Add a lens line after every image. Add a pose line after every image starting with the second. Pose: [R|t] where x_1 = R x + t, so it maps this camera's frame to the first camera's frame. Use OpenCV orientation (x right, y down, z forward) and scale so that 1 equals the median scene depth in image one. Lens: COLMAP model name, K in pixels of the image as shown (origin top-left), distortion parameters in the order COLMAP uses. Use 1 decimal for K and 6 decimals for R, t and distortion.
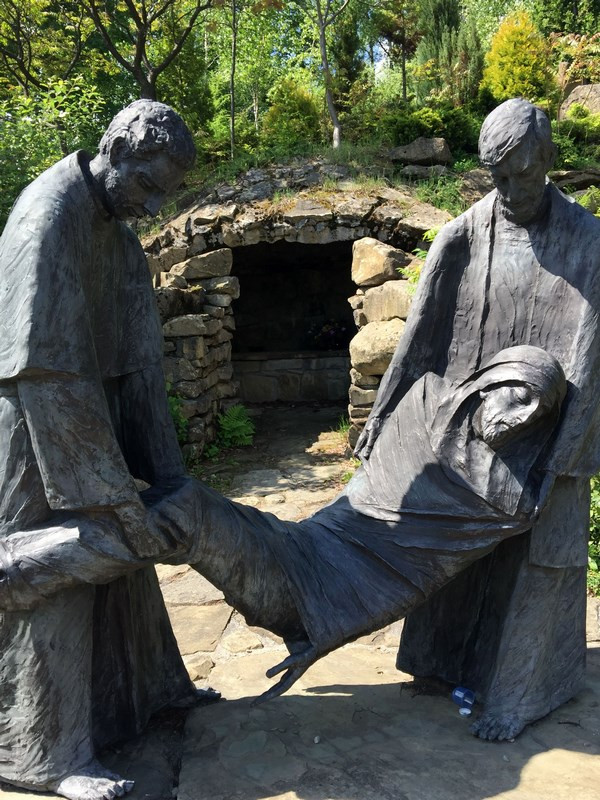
lens RADIAL K [[753.1, 0, 297.5], [0, 753.1, 399.9], [0, 0, 1]] dist [0.033815, 0.000000]
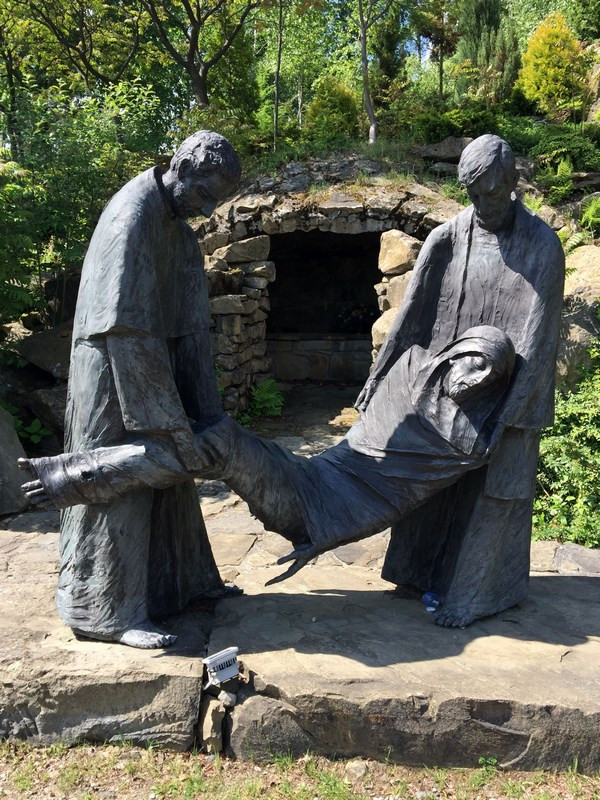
lens RADIAL K [[753.1, 0, 292.8], [0, 753.1, 404.8], [0, 0, 1]] dist [0.033815, 0.000000]
pose [[0.997728, 0.044546, -0.050541, 0.037688], [-0.043223, 0.998701, 0.026973, 0.040709], [0.051677, -0.024727, 0.998358, -0.300788]]
